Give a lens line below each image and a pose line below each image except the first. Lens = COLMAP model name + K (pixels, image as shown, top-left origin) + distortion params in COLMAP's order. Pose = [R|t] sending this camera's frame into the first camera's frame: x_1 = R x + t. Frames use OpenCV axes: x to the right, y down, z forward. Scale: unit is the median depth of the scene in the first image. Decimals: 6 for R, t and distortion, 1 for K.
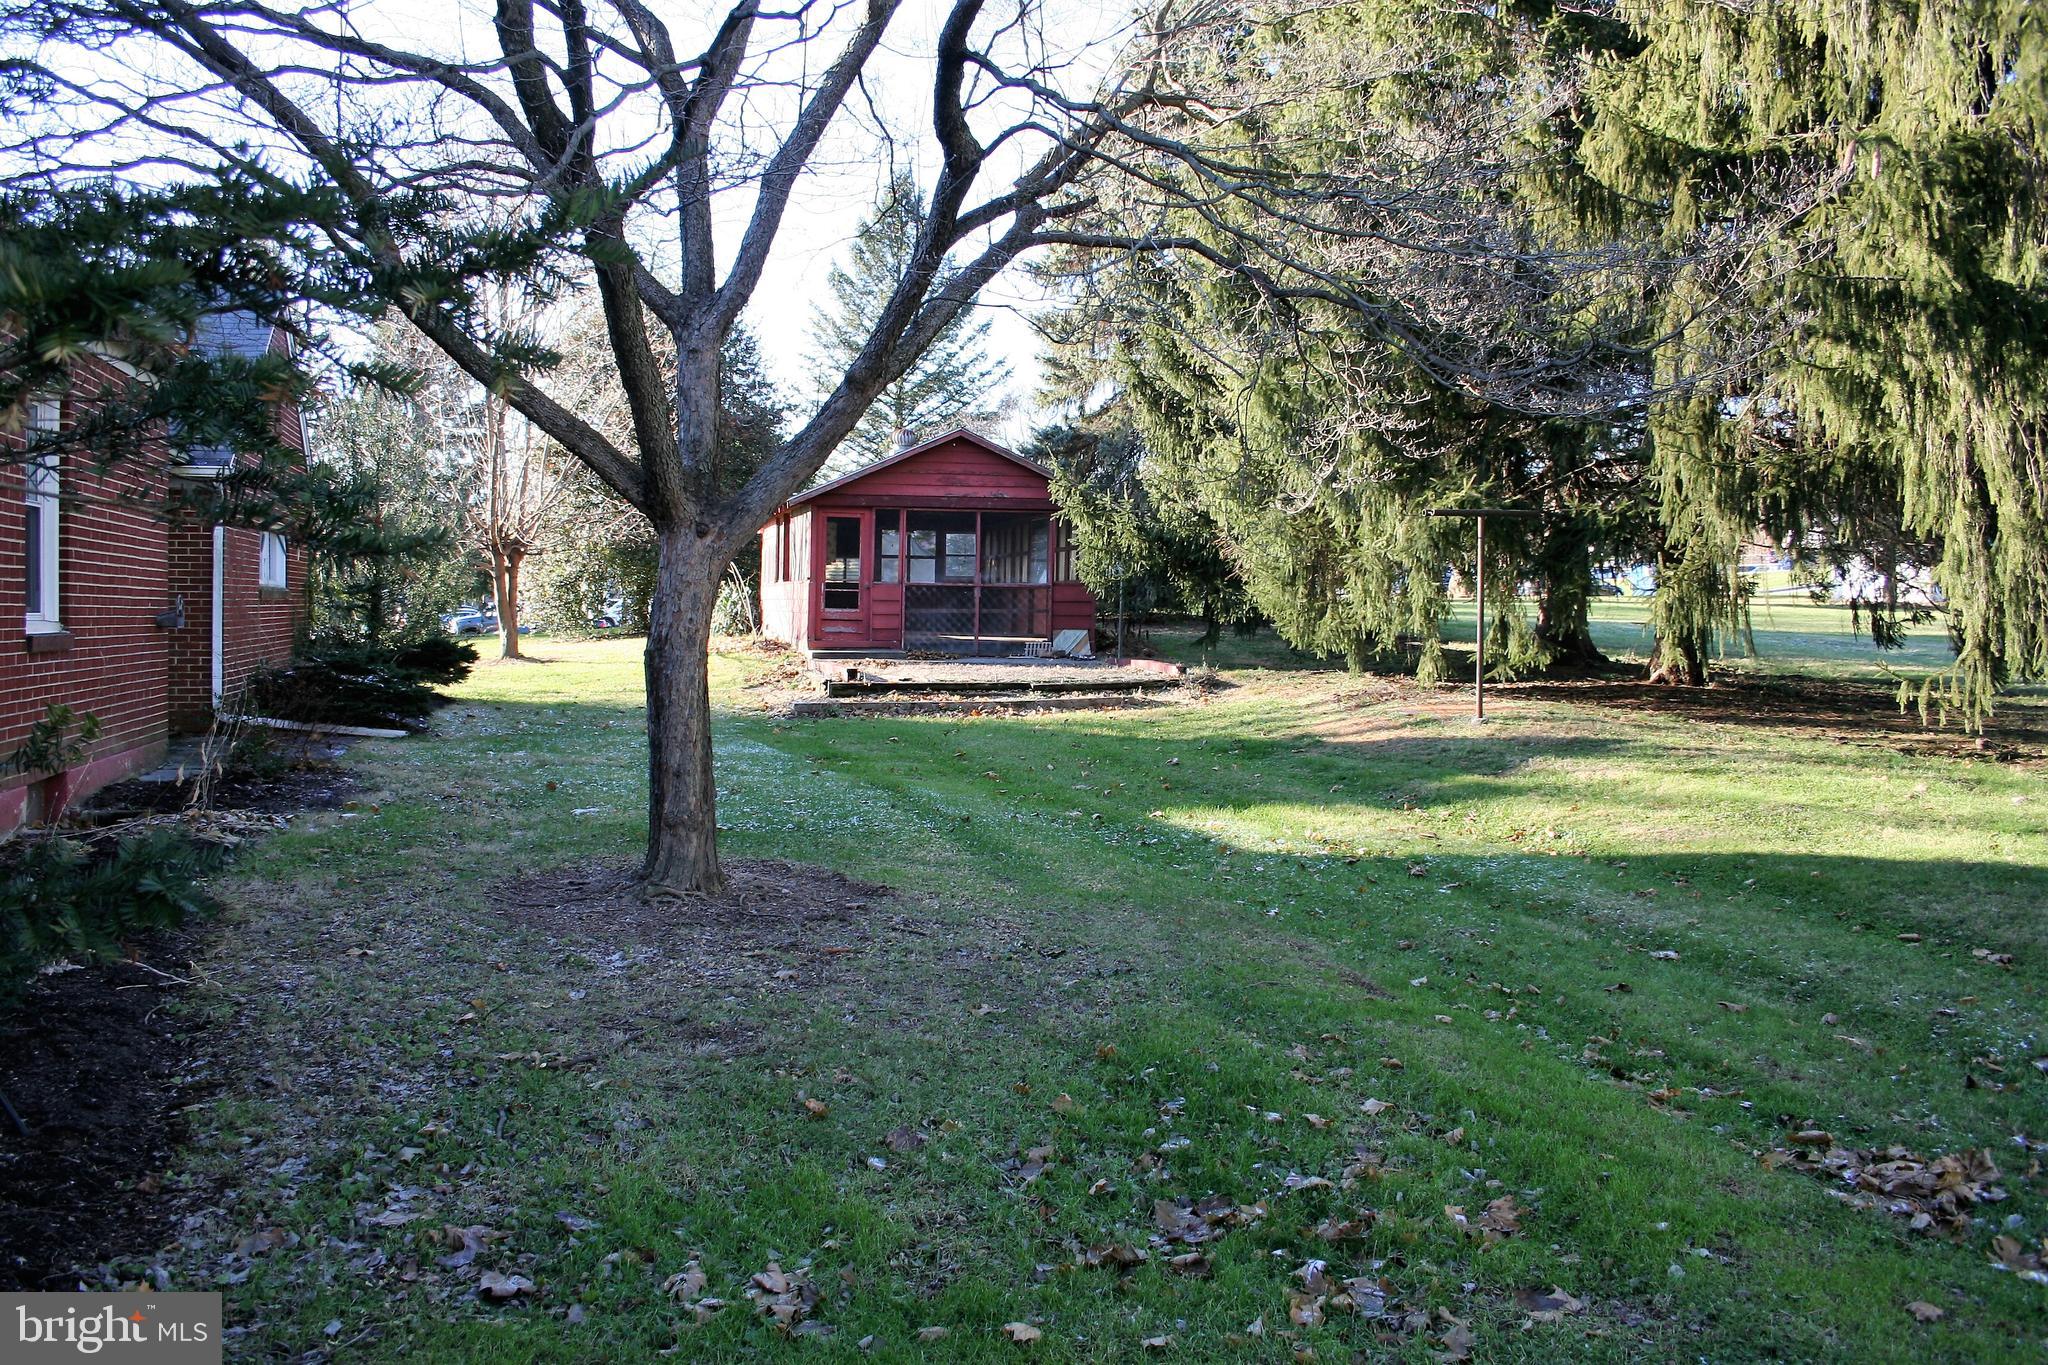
lens RADIAL K [[1688.3, 0, 1024.0], [0, 1688.3, 682.5], [0, 0, 1]] dist [-0.190645, 0.167611]
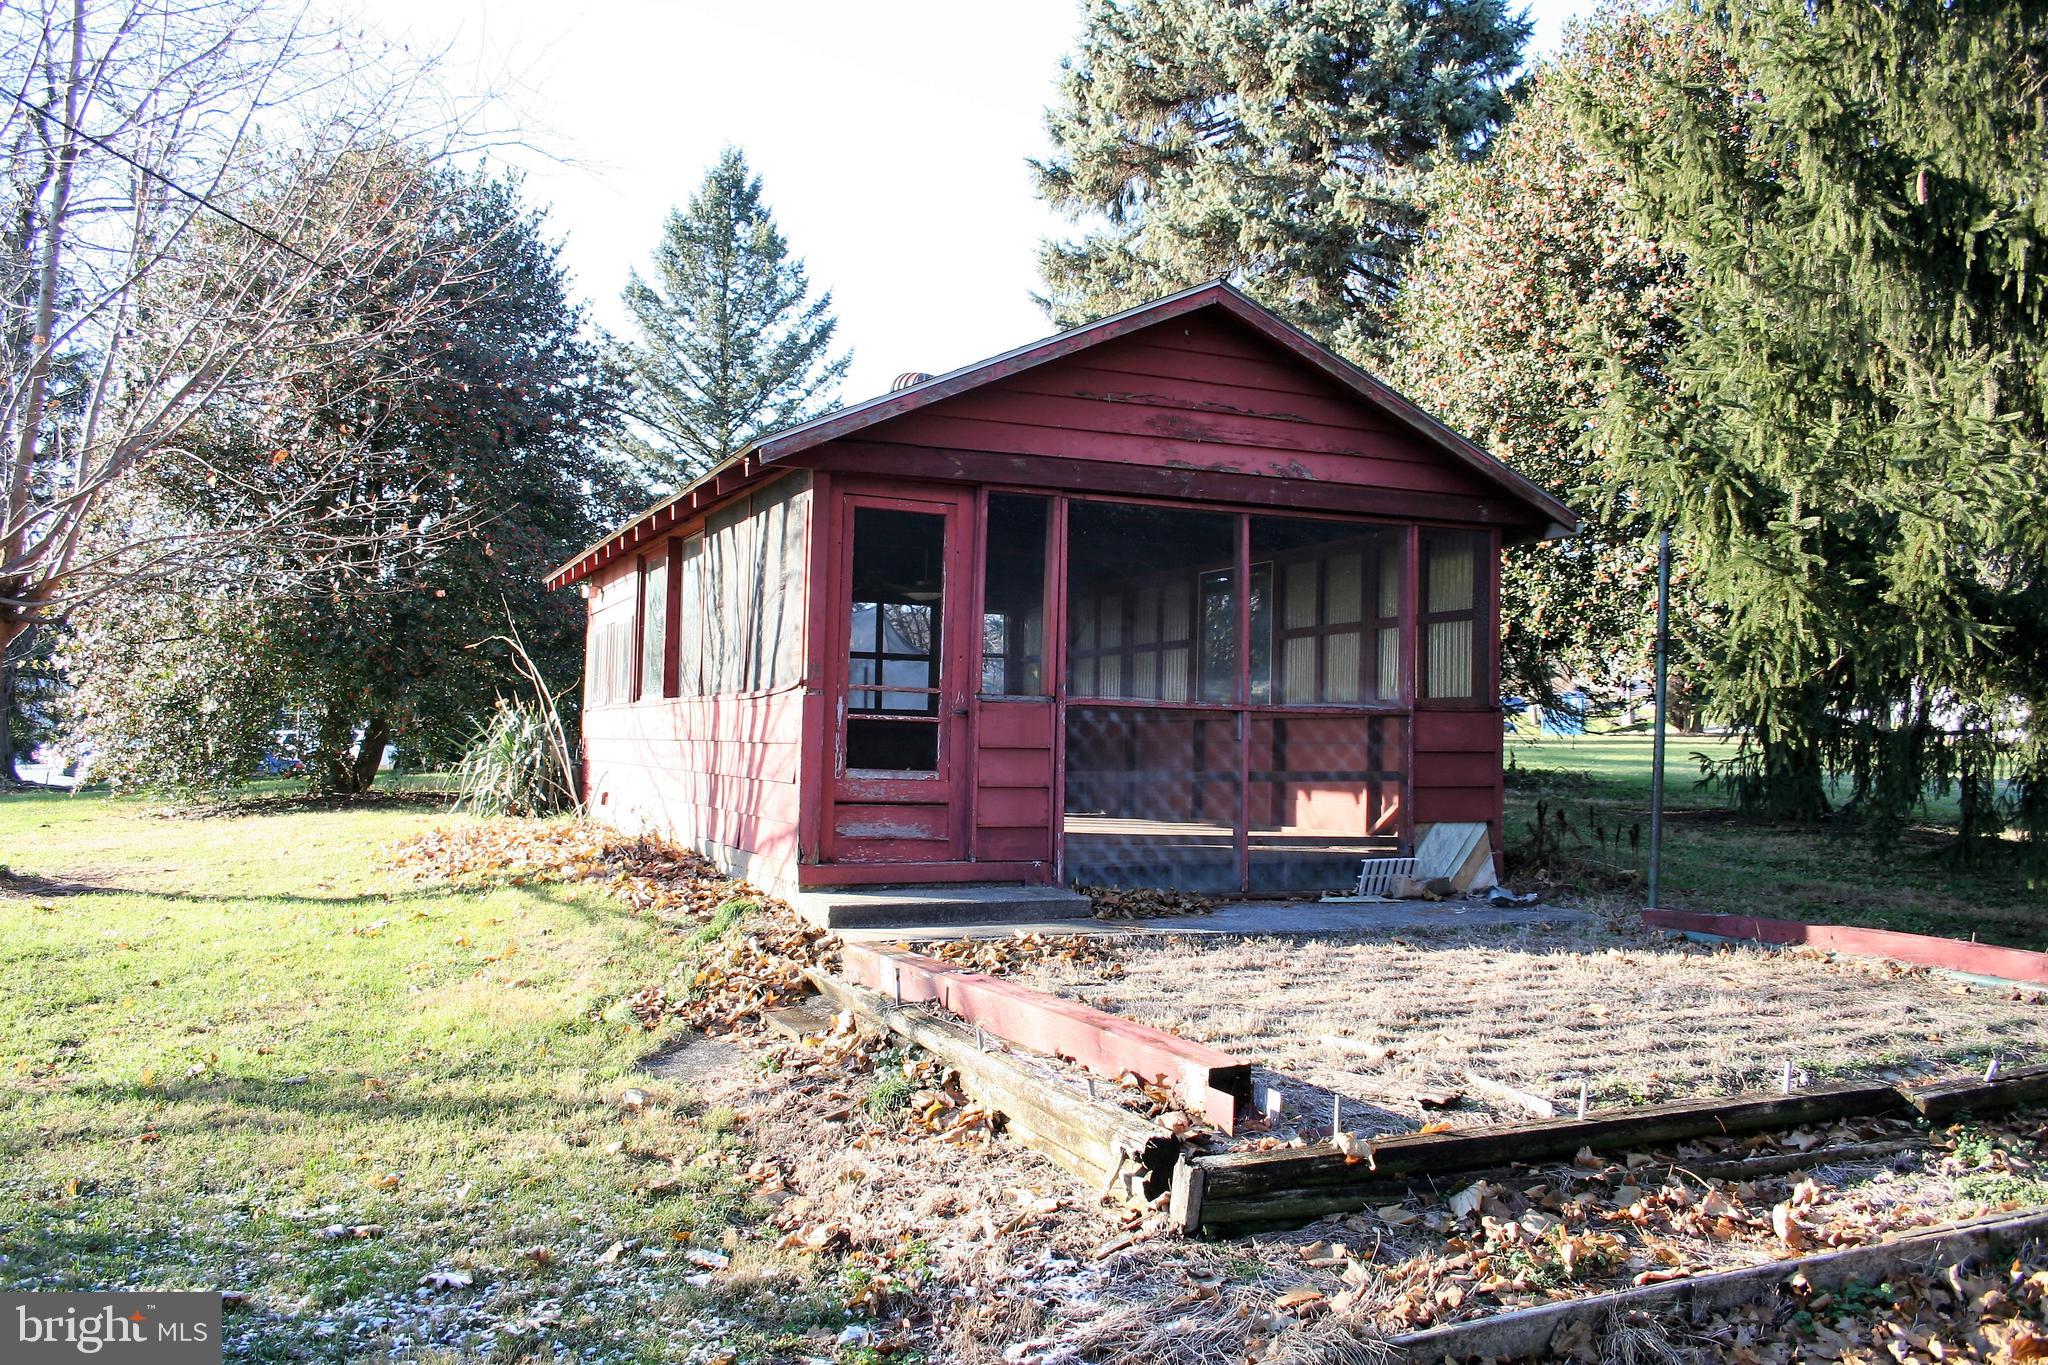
lens RADIAL K [[1688.3, 0, 1024.0], [0, 1688.3, 682.5], [0, 0, 1]] dist [-0.190645, 0.167611]
pose [[0.987556, 0.010131, 0.156942, -0.110499], [0.002529, 0.996771, -0.080261, -0.027484], [-0.157248, 0.079659, 0.984341, 0.525908]]
